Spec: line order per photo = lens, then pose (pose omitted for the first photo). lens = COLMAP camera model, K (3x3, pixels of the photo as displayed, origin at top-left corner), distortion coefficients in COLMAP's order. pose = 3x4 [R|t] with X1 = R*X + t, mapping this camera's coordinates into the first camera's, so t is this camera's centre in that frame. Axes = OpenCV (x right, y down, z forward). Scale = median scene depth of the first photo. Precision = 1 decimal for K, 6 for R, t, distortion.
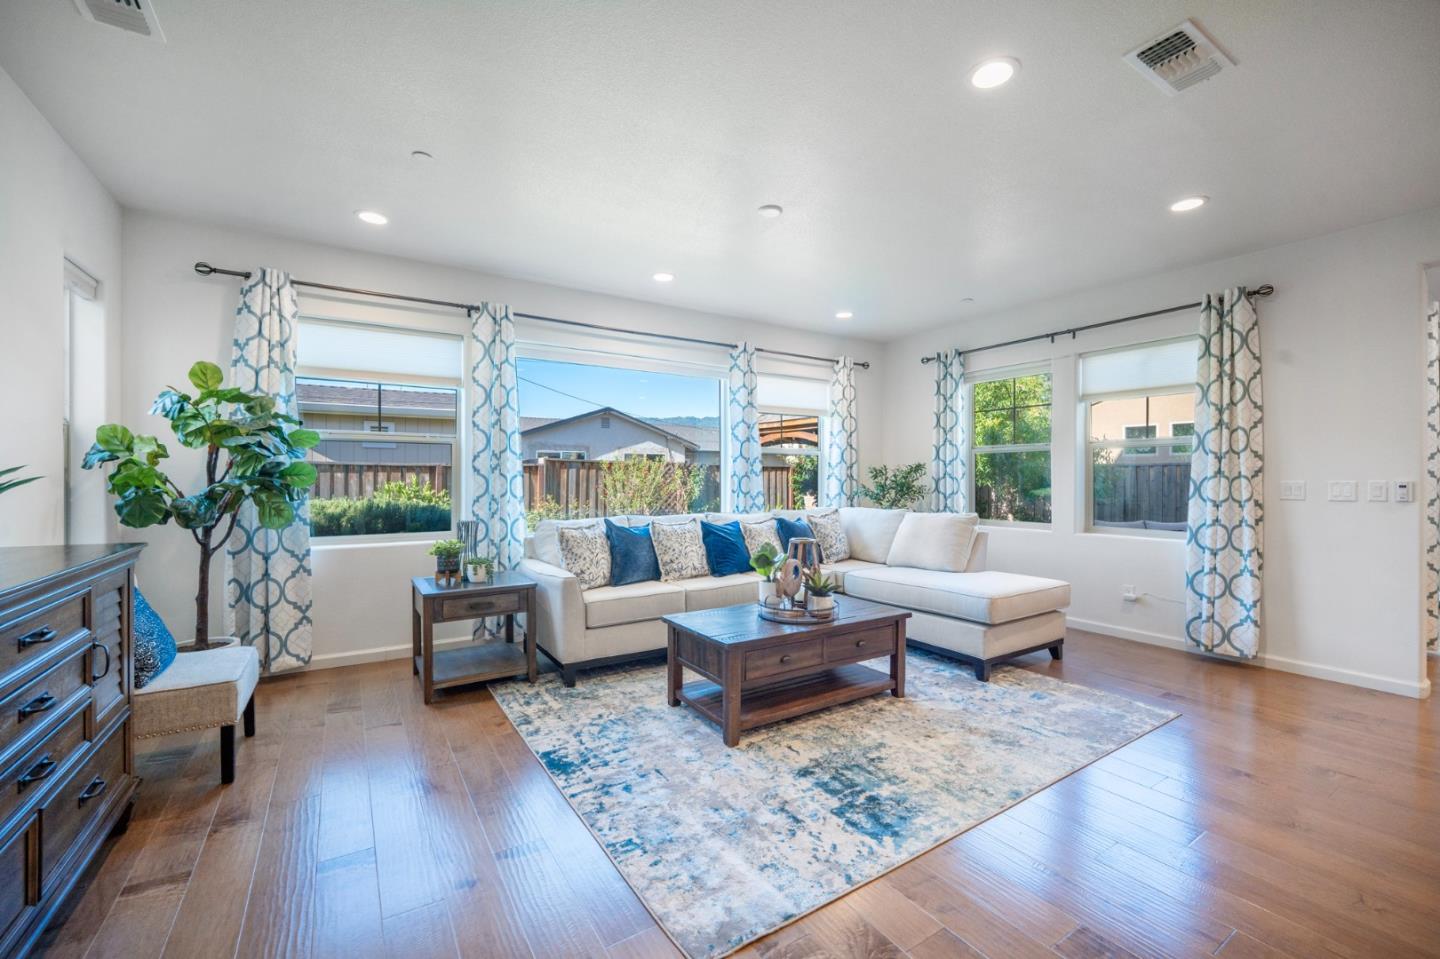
lens RADIAL K [[590.3, 0, 724.8], [0, 590.3, 476.3], [0, 0, 1]] dist [-0.001277, -0.000338]
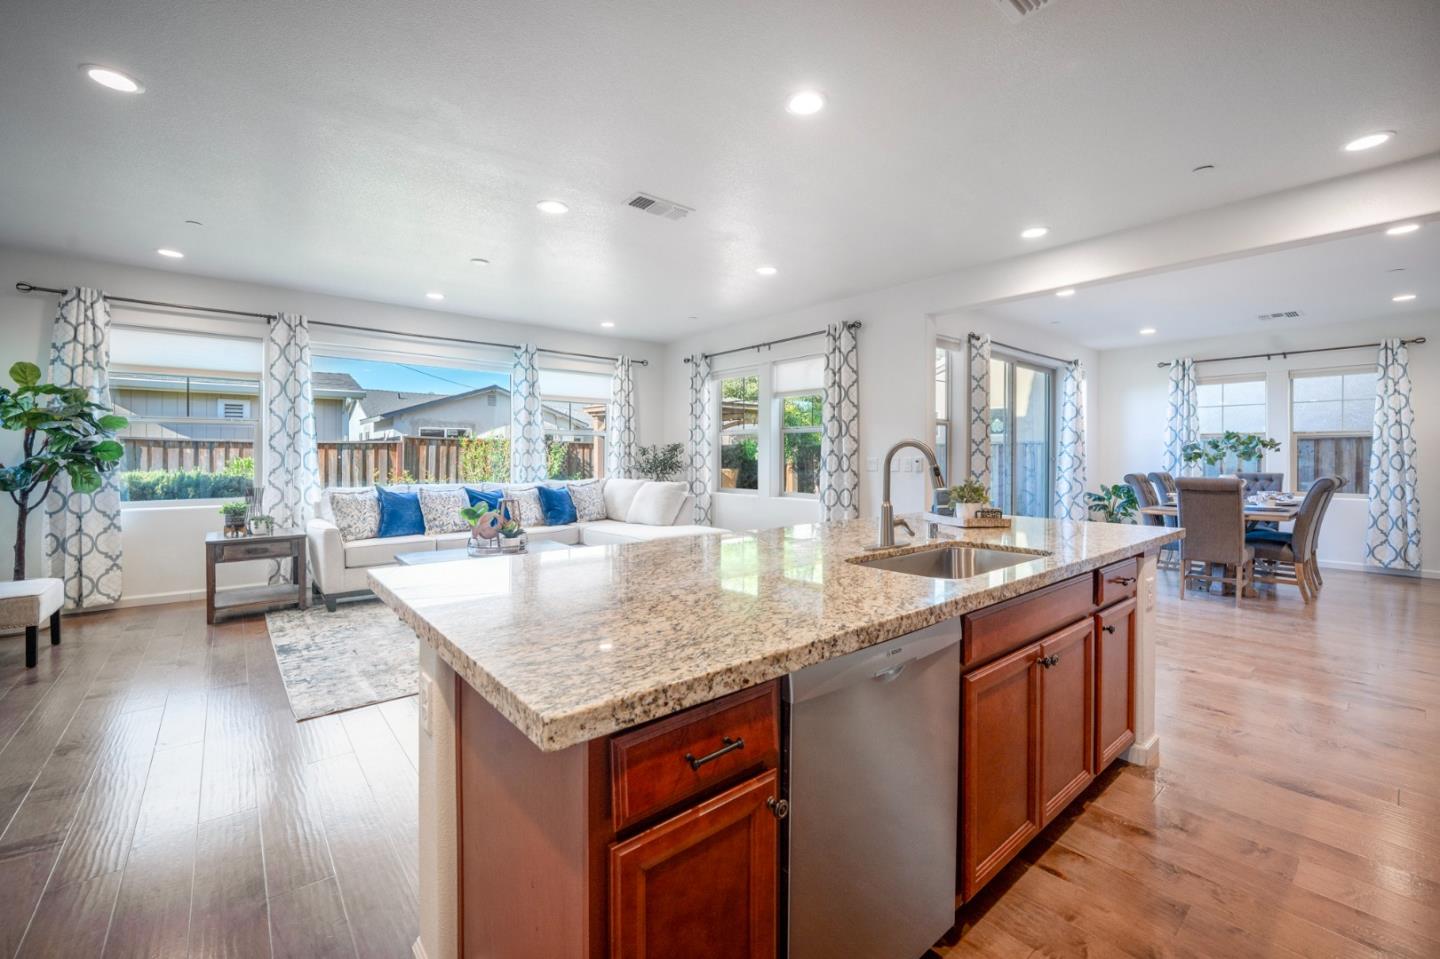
lens RADIAL K [[592.8, 0, 716.4], [0, 592.8, 452.6], [0, 0, 1]] dist [-0.008132, 0.000496]
pose [[0.993110, 0.003353, 0.117138, 0.416423], [-0.003182, 0.999994, -0.001649, -0.001185], [-0.117143, 0.001264, 0.993114, -0.397198]]
